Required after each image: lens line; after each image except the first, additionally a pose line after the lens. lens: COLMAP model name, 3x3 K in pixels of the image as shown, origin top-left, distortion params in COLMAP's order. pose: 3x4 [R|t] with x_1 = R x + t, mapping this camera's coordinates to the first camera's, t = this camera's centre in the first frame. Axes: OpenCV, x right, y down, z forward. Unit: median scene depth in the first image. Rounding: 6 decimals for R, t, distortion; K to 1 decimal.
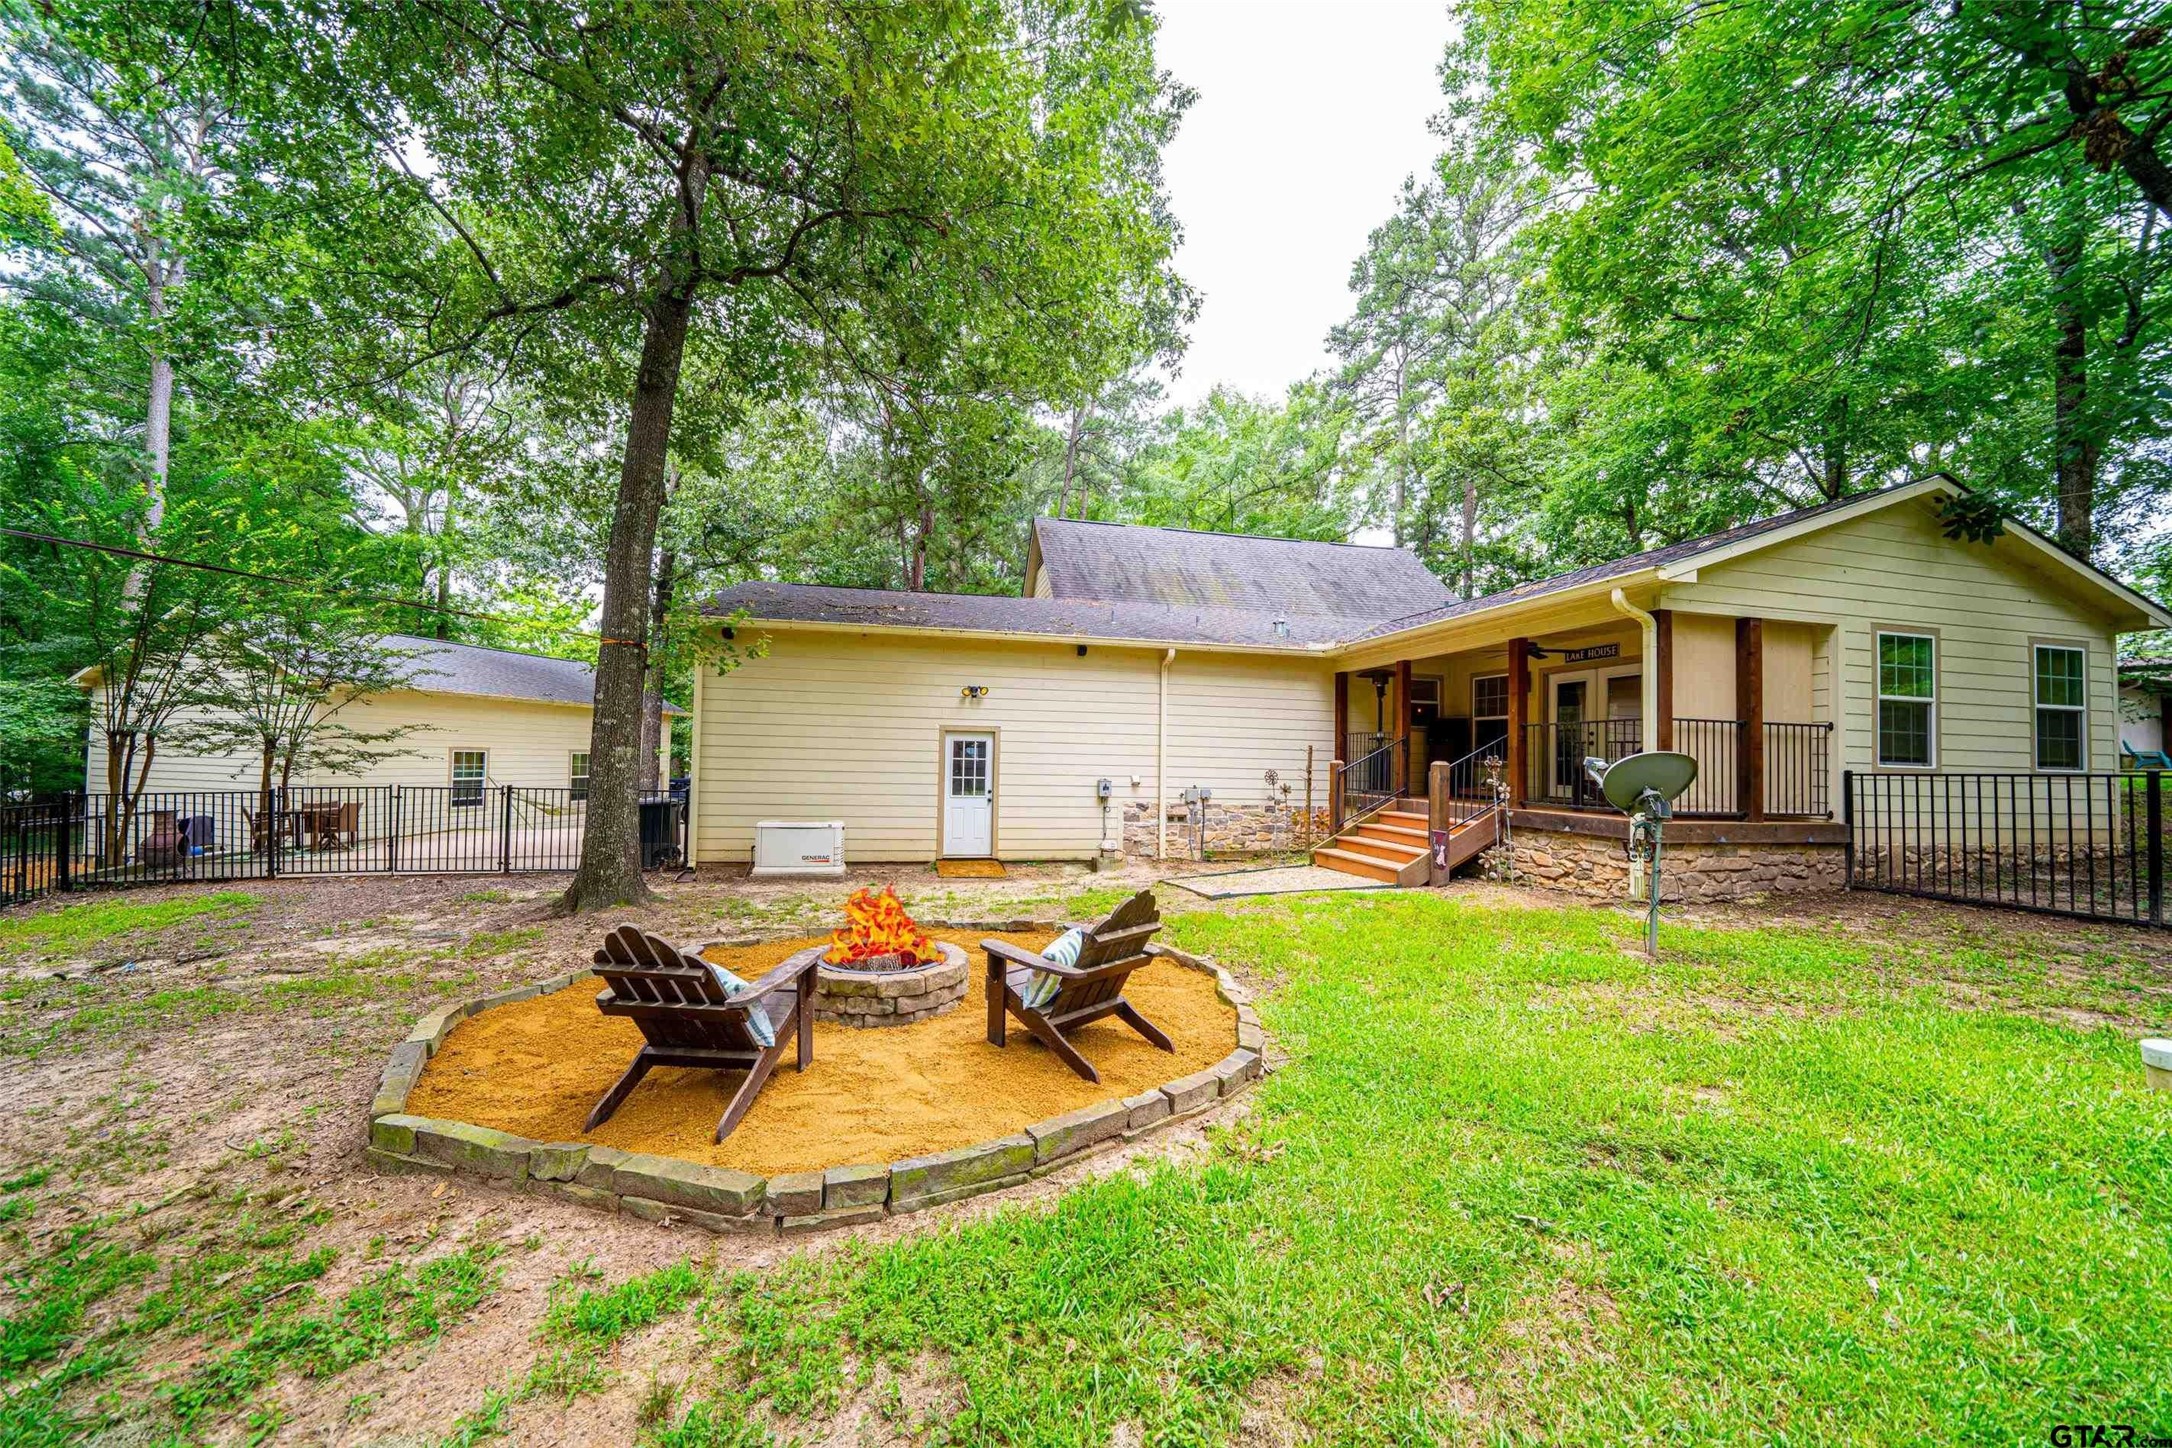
lens RADIAL K [[747.9, 0, 1070.8], [0, 747.9, 729.6], [0, 0, 1]] dist [-0.002616, -0.000073]
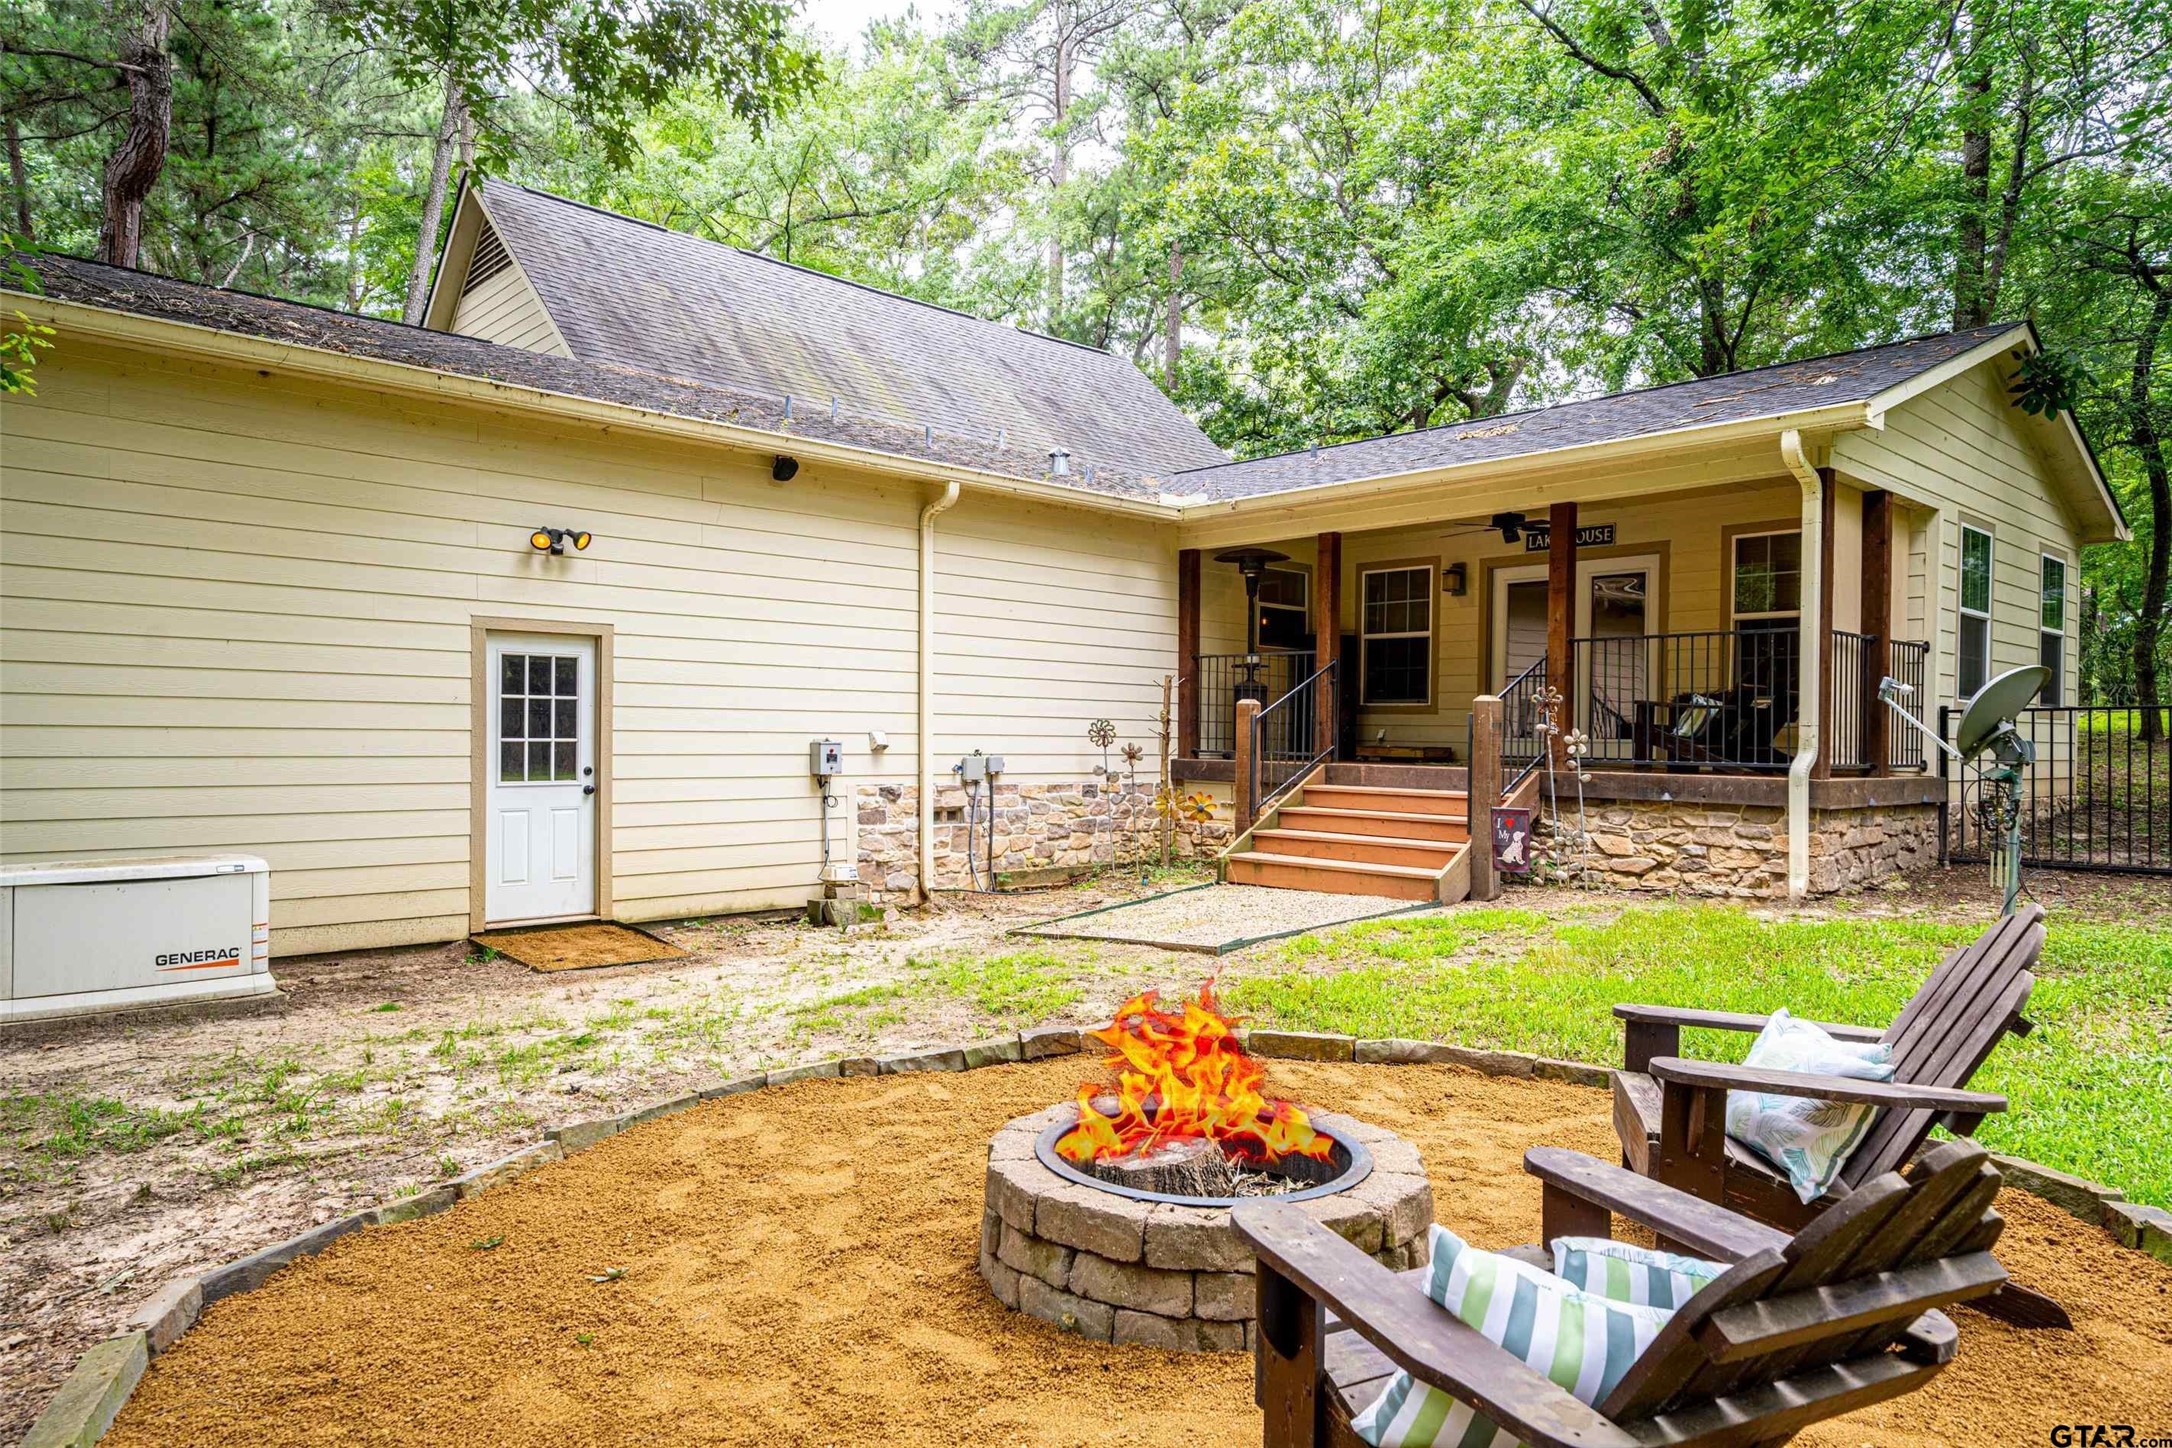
lens RADIAL K [[1323.9, 0, 1066.3], [0, 1323.9, 733.5], [0, 0, 1]] dist [0.028470, 0.001393]
pose [[0.861148, -0.012305, 0.508205, -0.269559], [-0.013154, 0.998833, 0.046472, 0.020917], [-0.508183, -0.046704, 0.859982, 0.185795]]
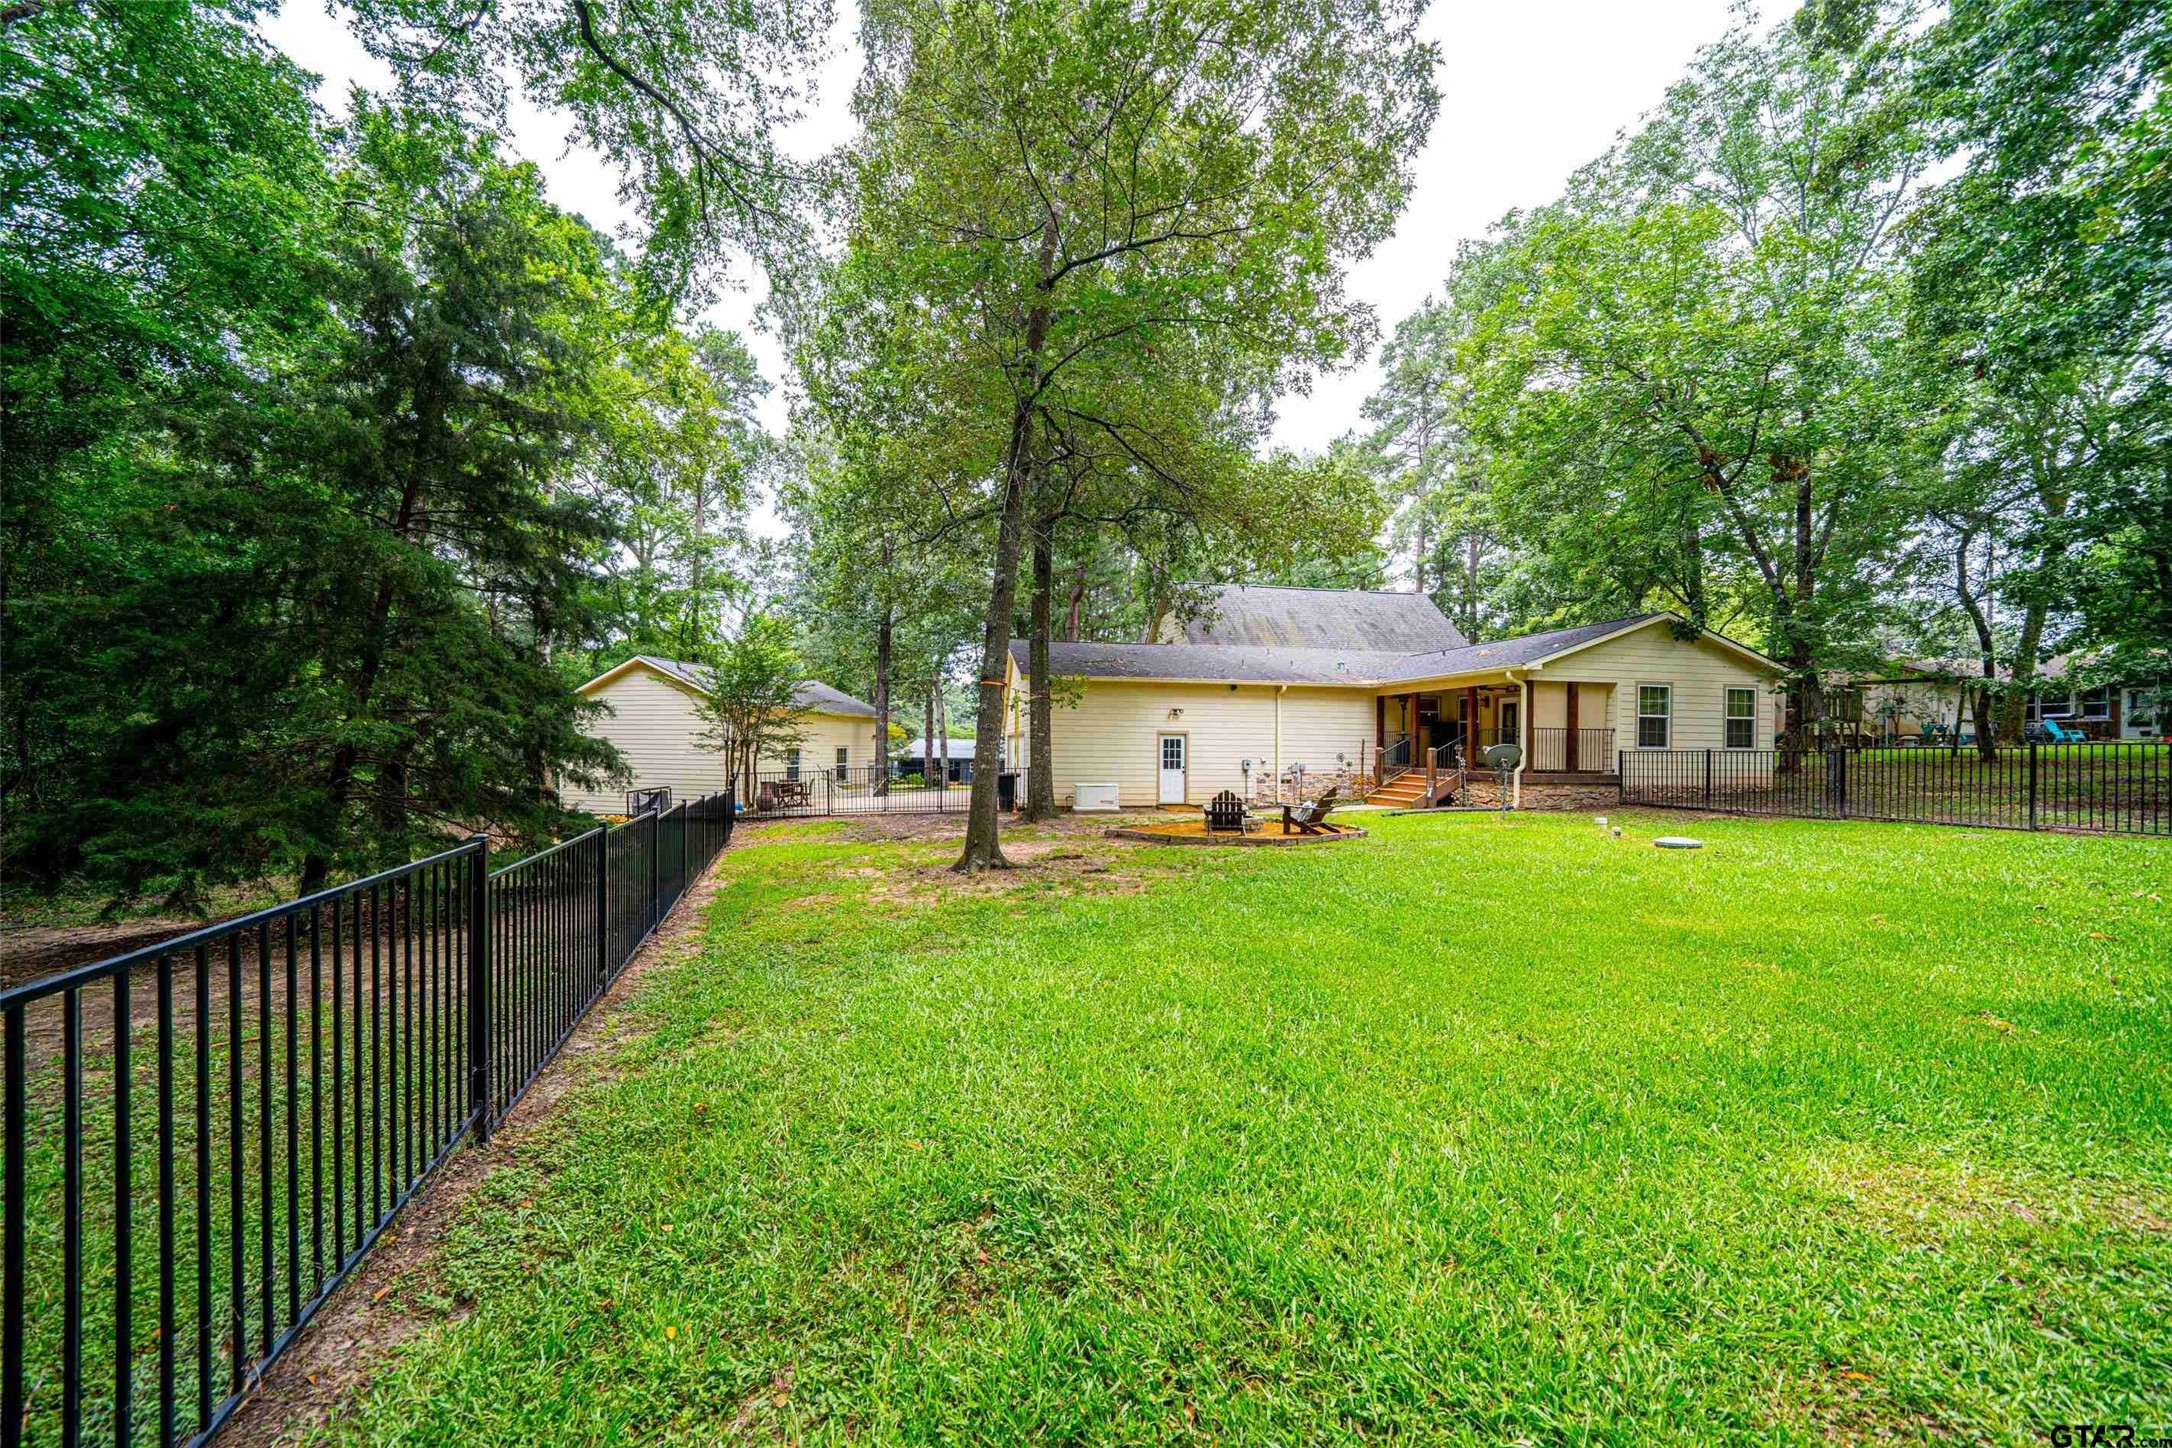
lens RADIAL K [[747.9, 0, 1064.1], [0, 747.9, 739.7], [0, 0, 1]] dist [-0.002616, -0.000073]
pose [[0.999160, -0.012968, -0.038875, -0.332347], [0.014166, 0.999428, 0.030707, -0.044029], [0.038455, -0.031232, 0.998772, -0.829136]]
